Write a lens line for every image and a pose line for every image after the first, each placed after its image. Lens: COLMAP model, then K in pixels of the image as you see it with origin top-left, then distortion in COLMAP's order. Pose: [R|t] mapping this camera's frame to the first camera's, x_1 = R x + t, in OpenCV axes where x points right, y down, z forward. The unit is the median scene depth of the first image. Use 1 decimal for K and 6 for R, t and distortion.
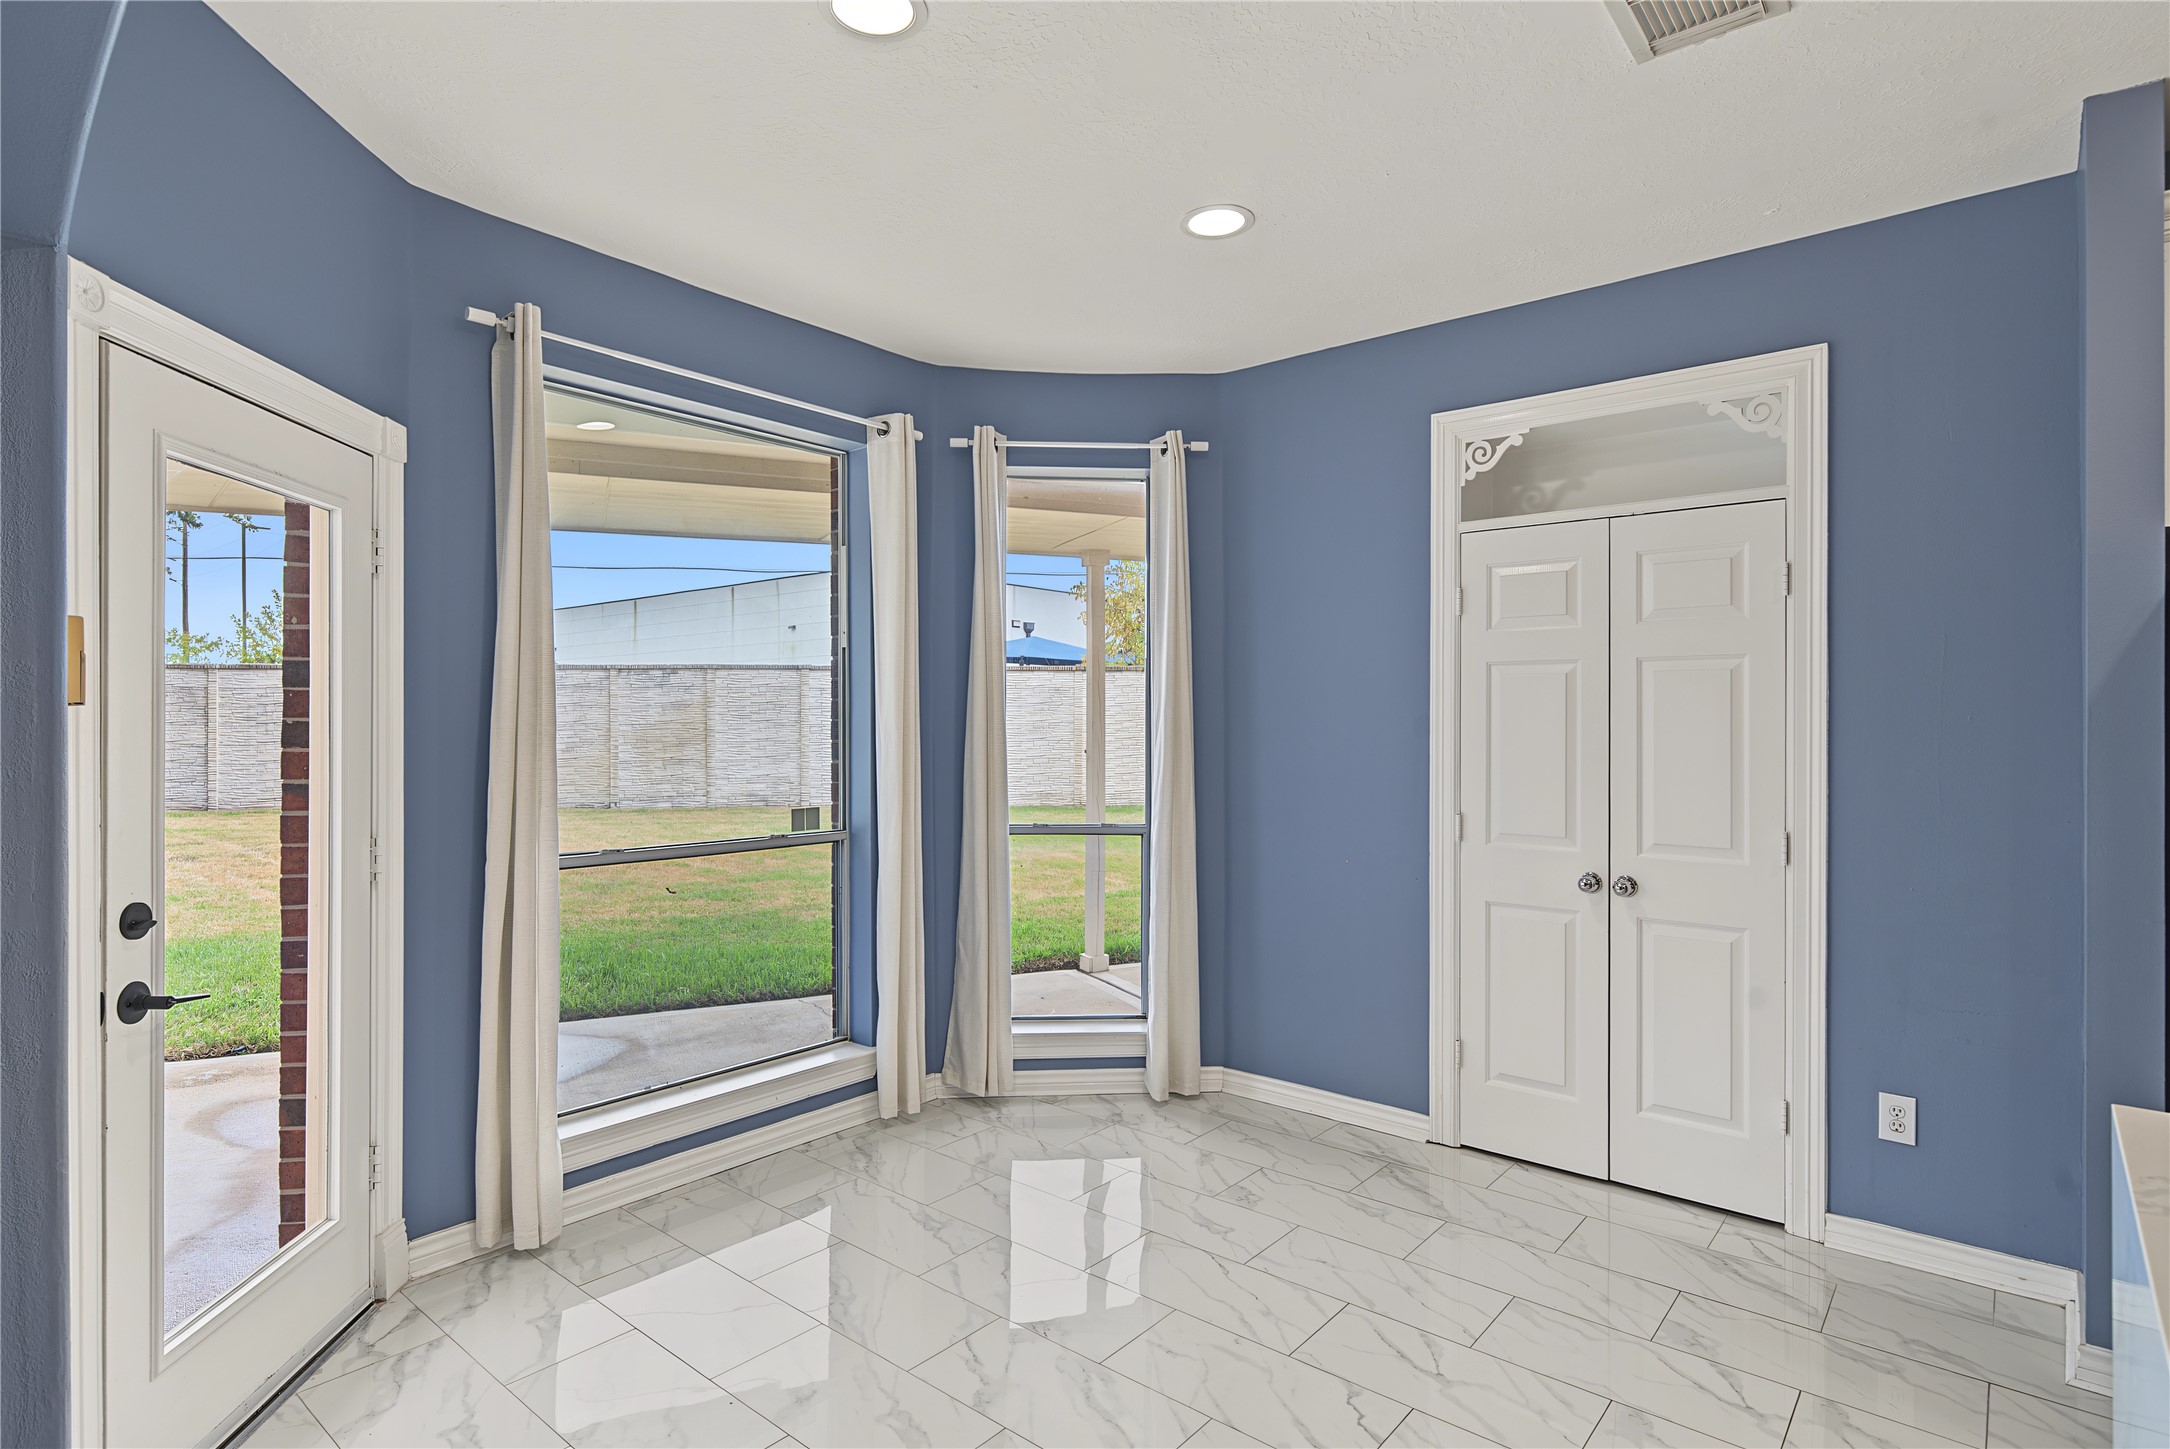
lens RADIAL K [[1110.0, 0, 1085.1], [0, 1110.0, 724.7], [0, 0, 1]] dist [0.001988, 0.000278]
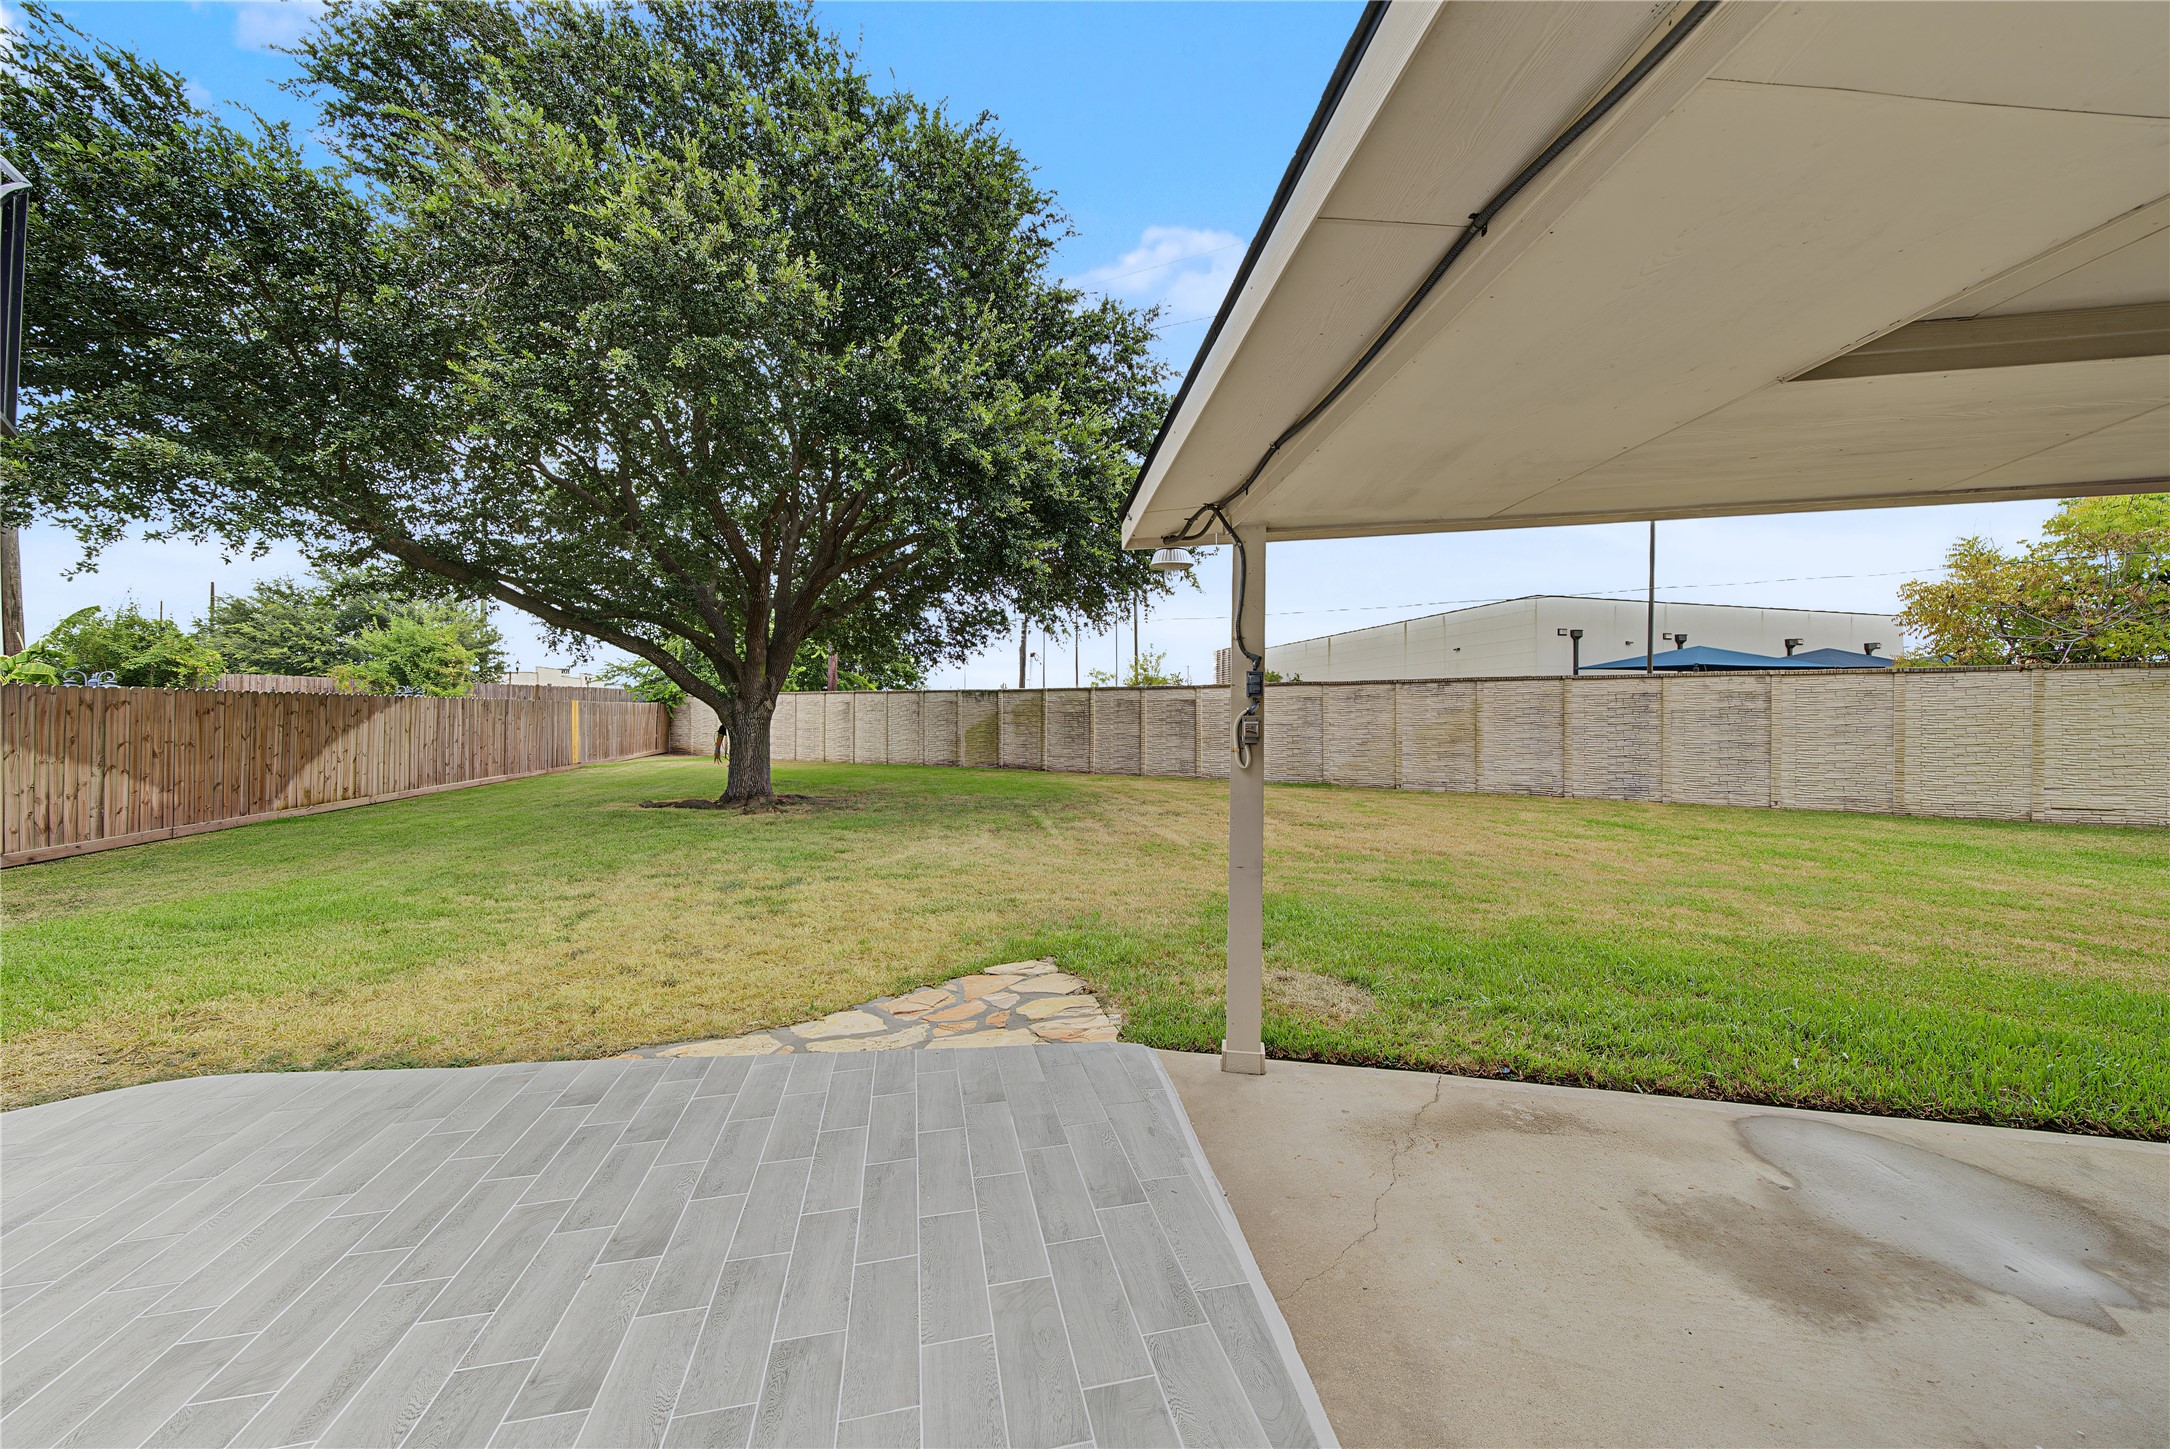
lens RADIAL K [[754.1, 0, 1086.1], [0, 754.1, 718.2], [0, 0, 1]] dist [0.000380, 0.000041]
pose [[0.797365, 0.003244, -0.603488, -0.180561], [-0.006301, 0.999976, -0.002950, -0.003377], [0.603464, 0.006155, 0.797367, 0.069144]]
